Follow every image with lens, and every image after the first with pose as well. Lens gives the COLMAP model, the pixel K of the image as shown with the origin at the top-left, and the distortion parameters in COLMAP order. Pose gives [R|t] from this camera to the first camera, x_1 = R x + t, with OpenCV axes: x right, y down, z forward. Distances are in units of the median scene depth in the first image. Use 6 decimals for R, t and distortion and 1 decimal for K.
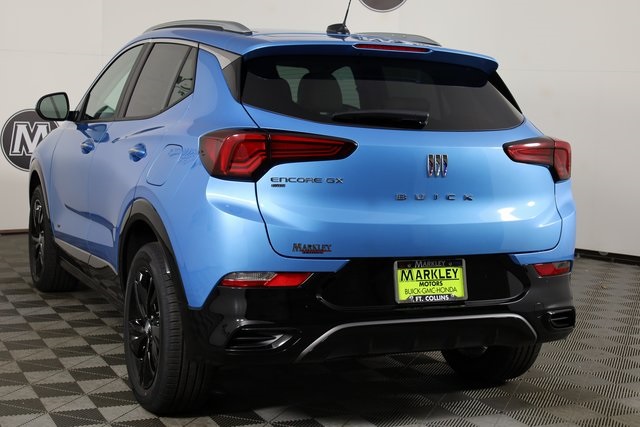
lens RADIAL K [[1053.9, 0, 319.1], [0, 1053.9, 214.0], [0, 0, 1]] dist [-0.096337, 0.000000]
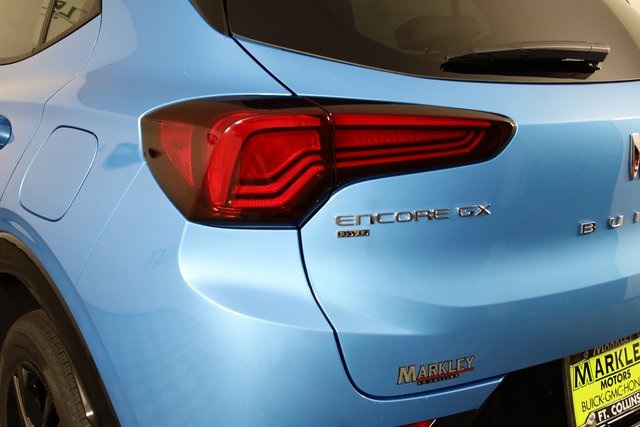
lens RADIAL K [[784.8, 0, 320.0], [0, 784.8, 210.1], [0, 0, 1]] dist [-0.005448, 0.000000]
pose [[0.976181, -0.071665, 0.204778, -0.113358], [0.044187, 0.989758, 0.135743, -0.077939], [-0.212409, -0.123461, 0.969350, 0.683229]]
